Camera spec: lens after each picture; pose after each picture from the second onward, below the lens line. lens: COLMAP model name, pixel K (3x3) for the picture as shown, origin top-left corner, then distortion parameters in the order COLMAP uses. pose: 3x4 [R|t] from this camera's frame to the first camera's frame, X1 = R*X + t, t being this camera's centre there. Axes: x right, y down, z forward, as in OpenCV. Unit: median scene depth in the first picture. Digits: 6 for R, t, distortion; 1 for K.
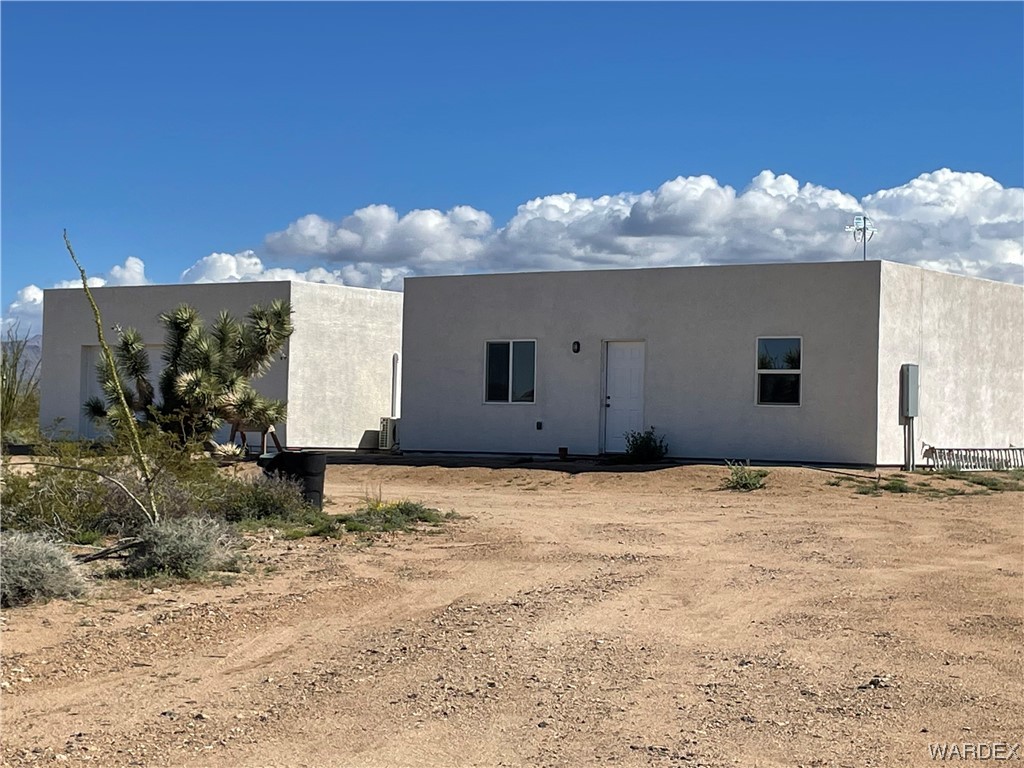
lens RADIAL K [[2058.0, 0, 513.5], [0, 2058.0, 390.9], [0, 0, 1]] dist [0.368536, 0.000000]
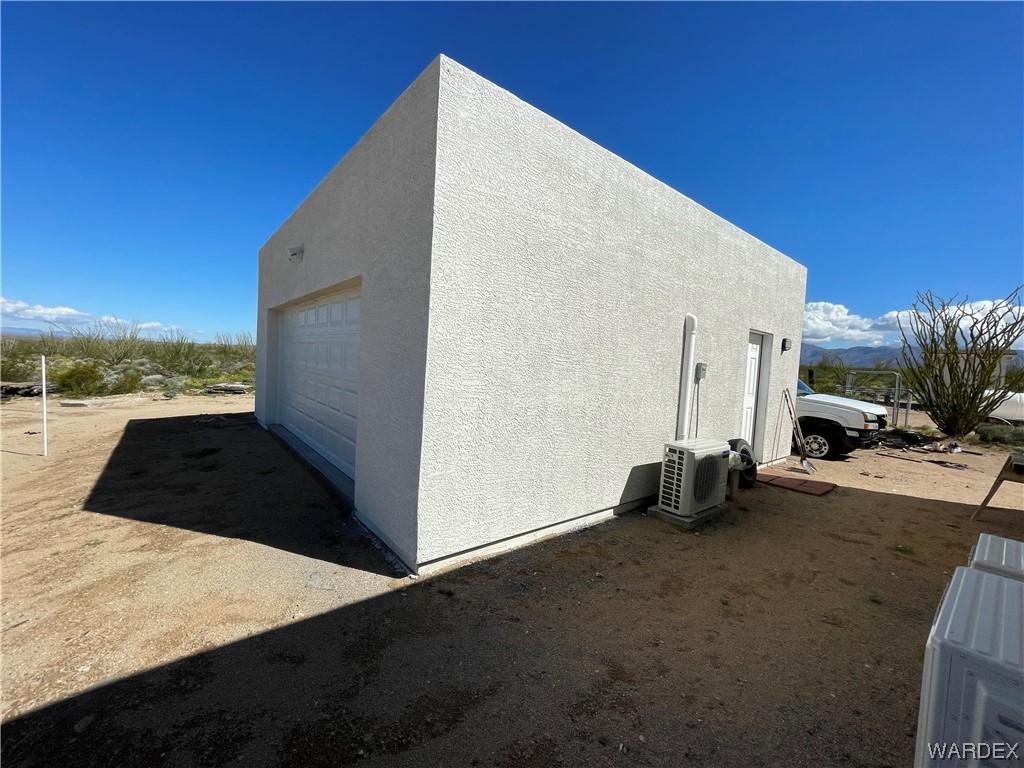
lens RADIAL K [[411.0, 0, 511.4], [0, 411.0, 384.0], [0, 0, 1]] dist [-0.004462, -0.000384]
pose [[0.966902, 0.038772, -0.252184, -0.094113], [-0.024871, 0.998002, 0.058081, -0.007441], [0.253933, -0.049887, 0.965935, 1.117246]]
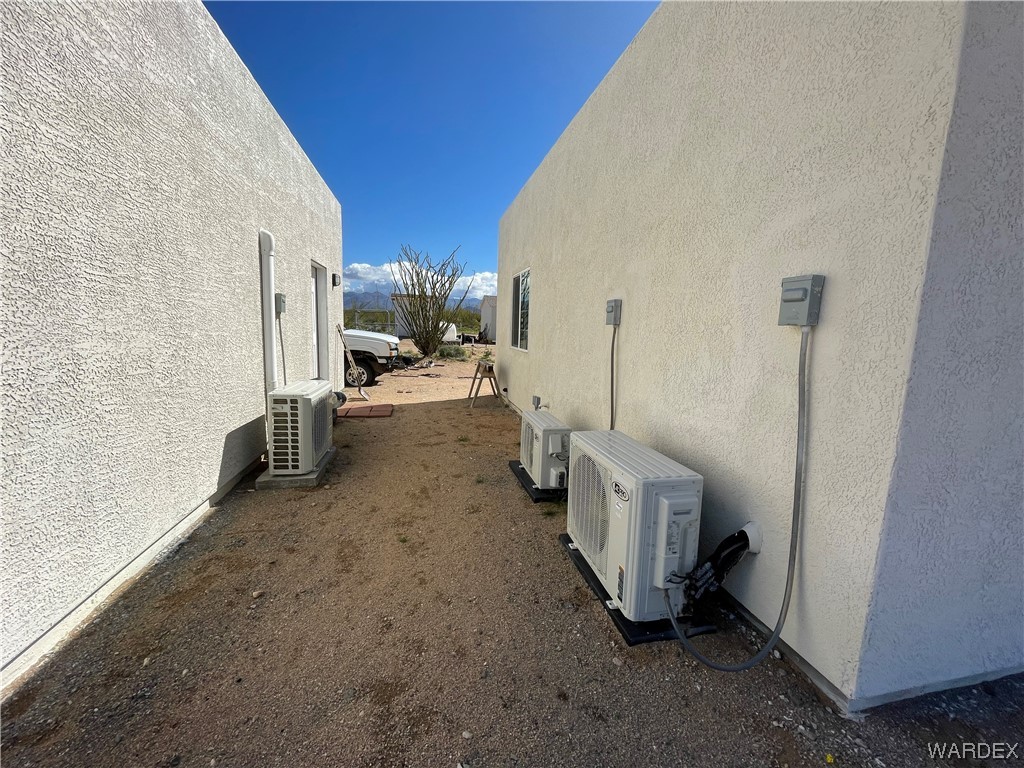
lens RADIAL K [[411.0, 0, 514.2], [0, 411.0, 381.9], [0, 0, 1]] dist [-0.004462, -0.000384]
pose [[0.662618, -0.104109, 0.741686, -0.112581], [-0.025439, 0.986592, 0.161213, -0.003696], [-0.748525, -0.125690, 0.651085, 1.140542]]
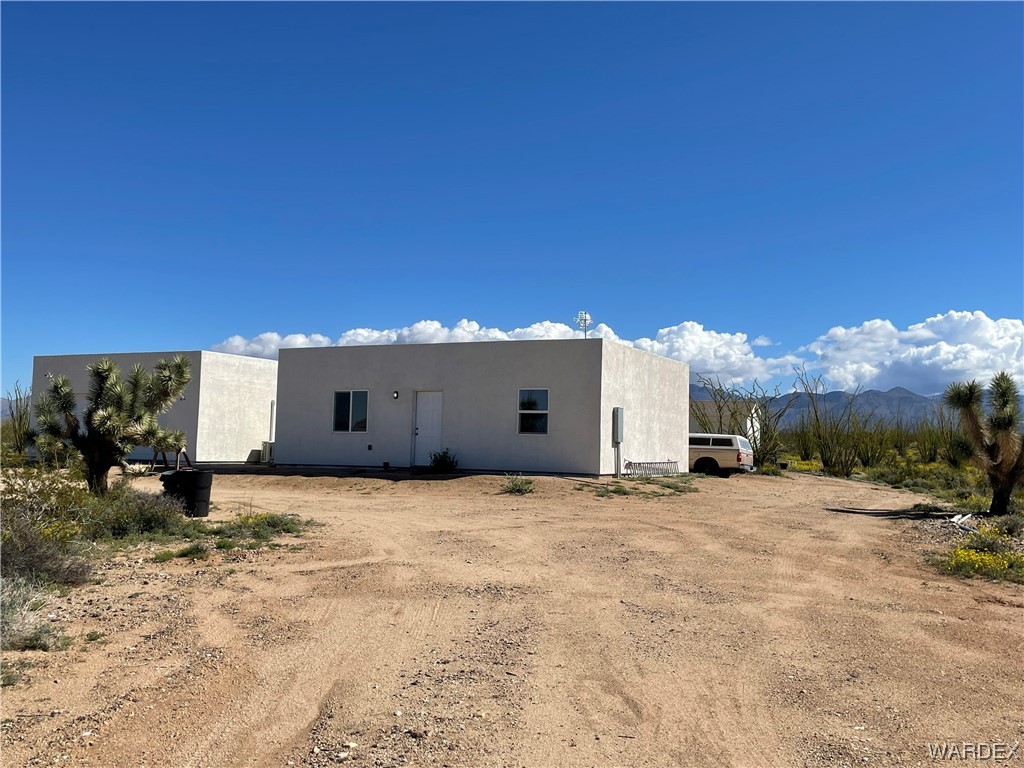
lens RADIAL K [[990.1, 0, 508.7], [0, 990.1, 364.0], [0, 0, 1]] dist [0.068959, 0.000000]
pose [[0.985610, 0.013884, 0.168464, -0.011419], [-0.003527, 0.998093, -0.061621, 0.000404], [-0.168998, 0.060140, 0.983780, 0.296974]]
